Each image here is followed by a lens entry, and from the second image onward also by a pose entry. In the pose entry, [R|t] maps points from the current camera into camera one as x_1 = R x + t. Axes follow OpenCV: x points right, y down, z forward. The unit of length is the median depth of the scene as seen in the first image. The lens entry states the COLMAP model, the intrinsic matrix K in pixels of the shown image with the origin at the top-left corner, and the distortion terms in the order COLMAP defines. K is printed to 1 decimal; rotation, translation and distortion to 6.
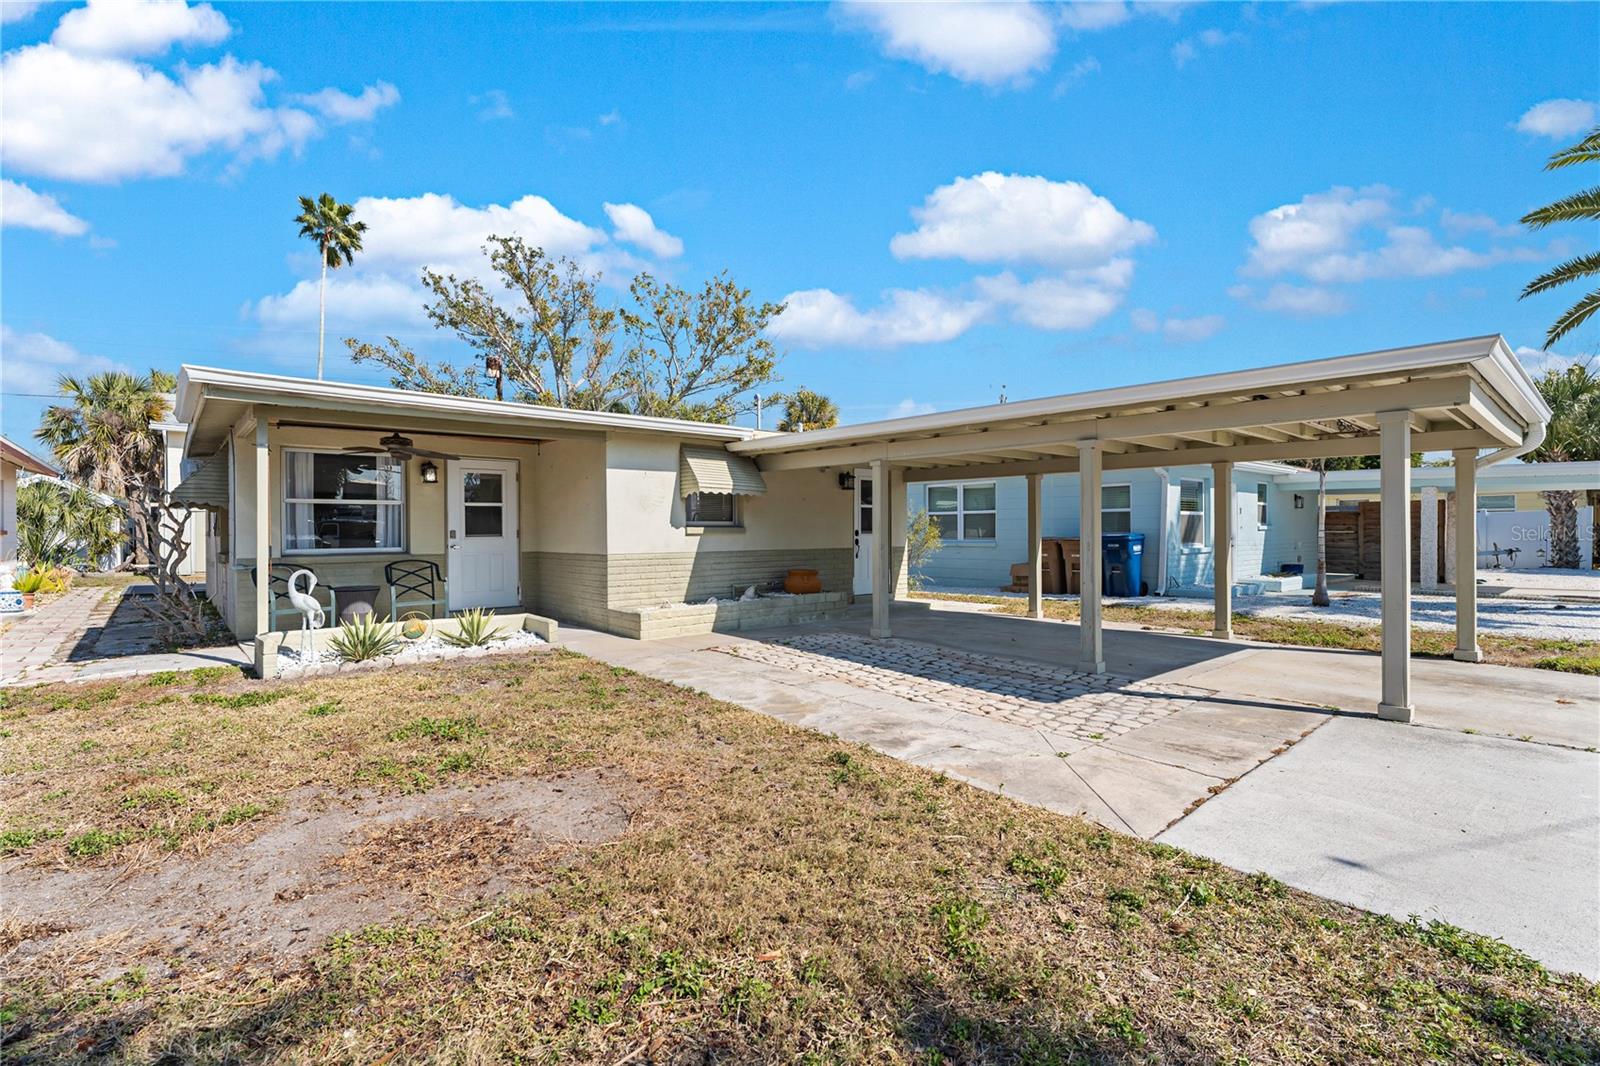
lens RADIAL K [[715.9, 0, 800.0], [0, 715.9, 533.0], [0, 0, 1]] dist [0.000519, 0.000189]
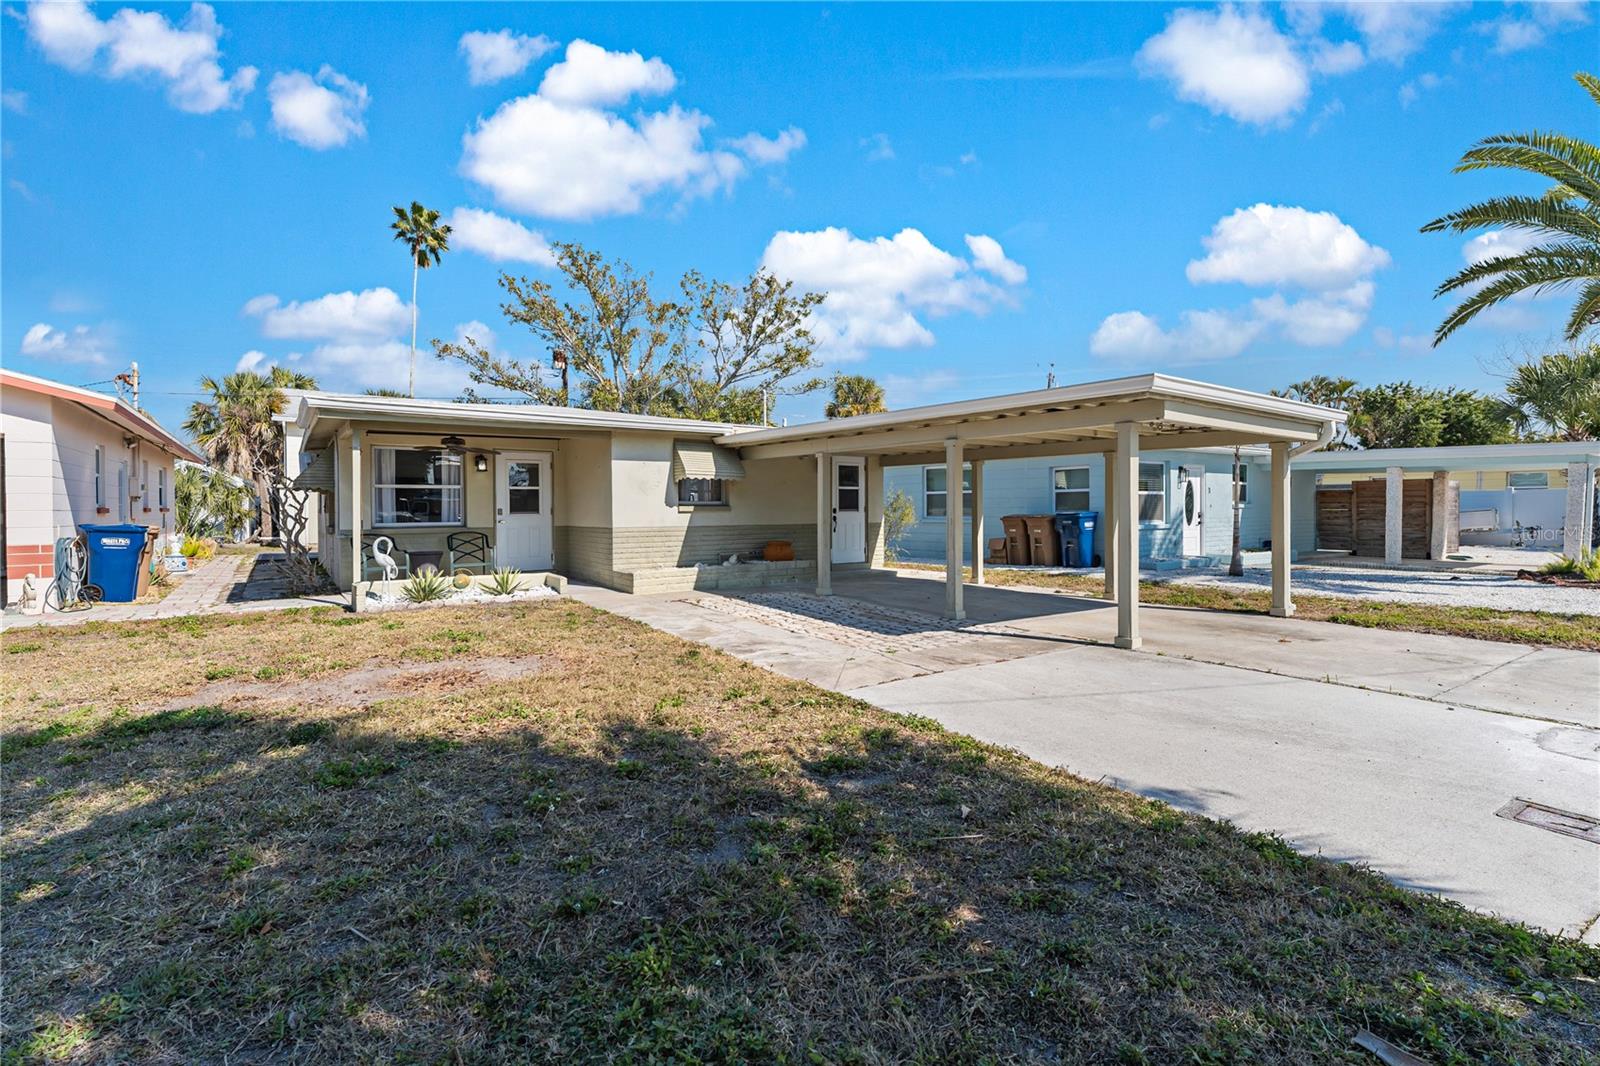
lens RADIAL K [[724.8, 0, 807.6], [0, 724.8, 515.6], [0, 0, 1]] dist [0.001029, 0.000171]
pose [[0.995260, 0.001309, -0.097241, 0.161236], [-0.000546, 0.999969, 0.007873, -0.001546], [0.097248, -0.007783, 0.995230, -0.197755]]
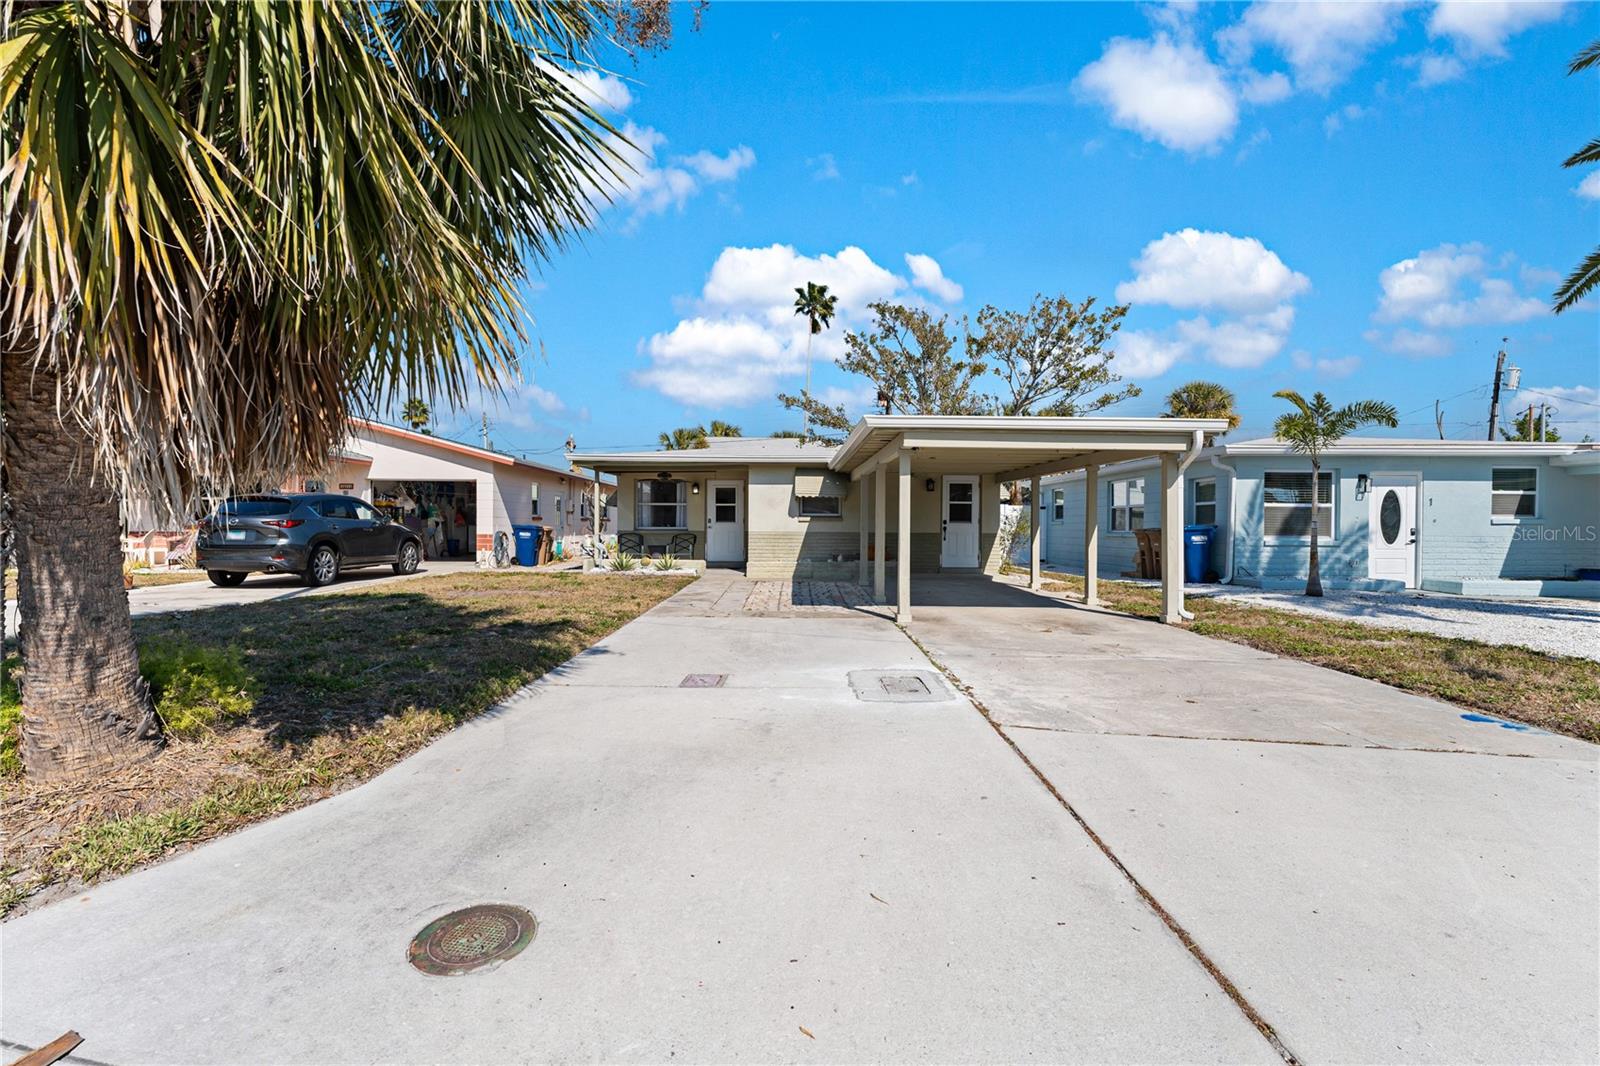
lens RADIAL K [[715.9, 0, 800.0], [0, 715.9, 533.0], [0, 0, 1]] dist [0.000519, 0.000189]
pose [[0.760829, 0.014432, -0.648792, 0.812361], [-0.012681, 0.999892, 0.007372, 0.014862], [0.648828, 0.002619, 0.760930, -0.241596]]
